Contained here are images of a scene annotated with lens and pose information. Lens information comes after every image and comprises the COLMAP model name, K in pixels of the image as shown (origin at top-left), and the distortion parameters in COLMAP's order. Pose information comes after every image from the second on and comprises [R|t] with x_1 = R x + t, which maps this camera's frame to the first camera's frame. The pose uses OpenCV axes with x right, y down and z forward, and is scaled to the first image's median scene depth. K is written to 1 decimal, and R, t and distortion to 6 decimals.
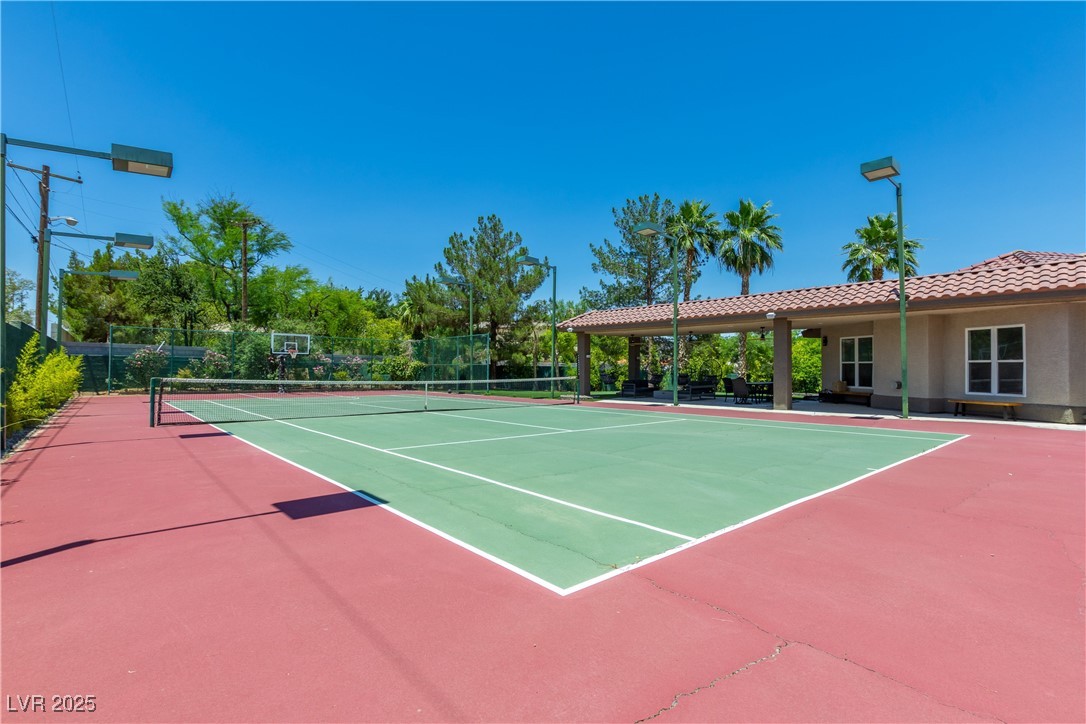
lens RADIAL K [[501.0, 0, 541.2], [0, 501.0, 362.9], [0, 0, 1]] dist [0.003034, 0.000503]
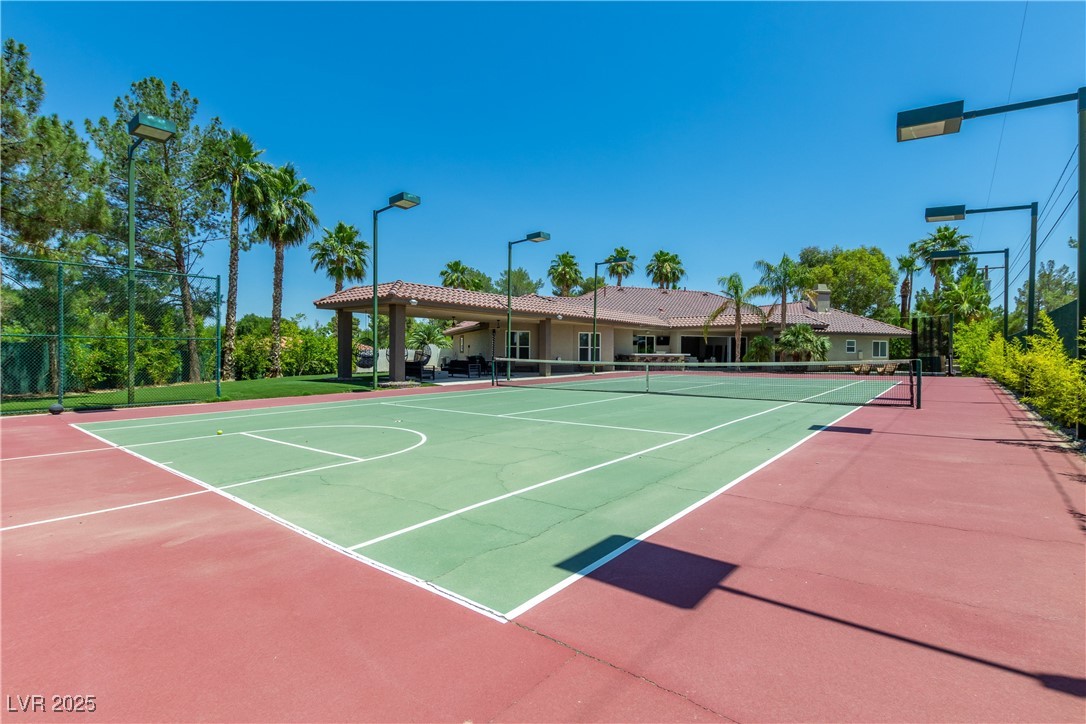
lens RADIAL K [[501.0, 0, 543.5], [0, 501.0, 358.0], [0, 0, 1]] dist [0.003034, 0.000503]
pose [[-0.152033, -0.012681, 0.988294, -0.986945], [-0.014908, 0.999833, 0.010536, 0.017636], [-0.988263, -0.013132, -0.152197, 1.138869]]
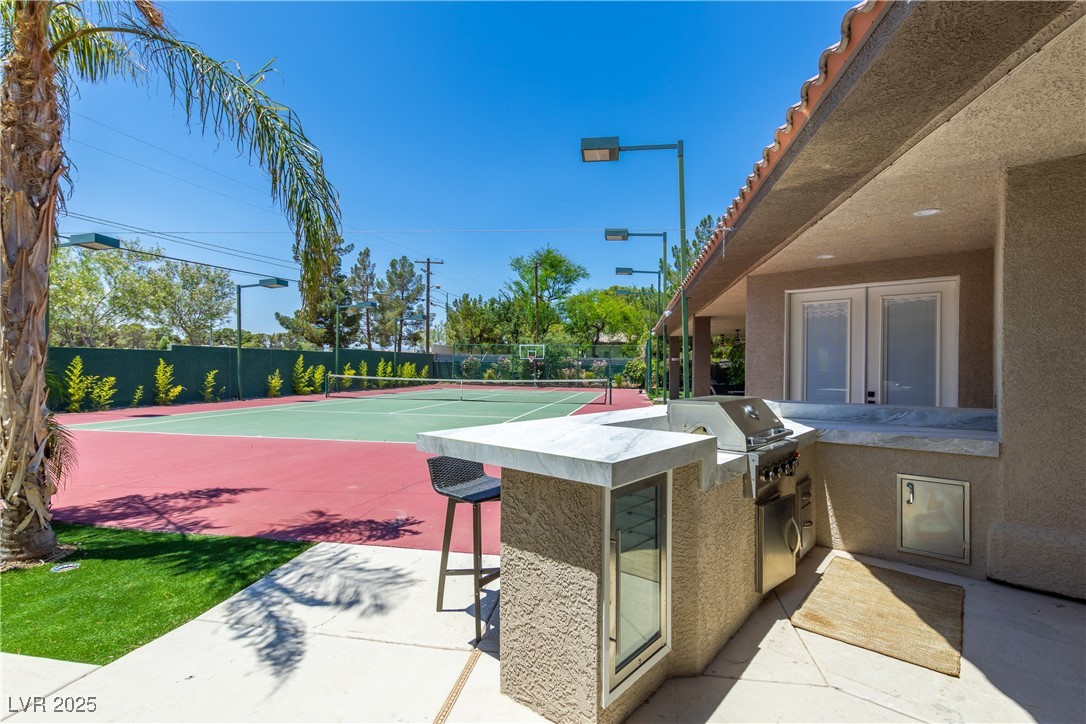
lens RADIAL K [[501.0, 0, 543.0], [0, 501.0, 368.5], [0, 0, 1]] dist [0.003034, 0.000503]
pose [[0.617662, -0.010374, -0.786375, 0.471046], [0.010713, 0.999931, -0.004777, 0.008177], [0.786371, -0.005474, 0.617731, 0.158641]]
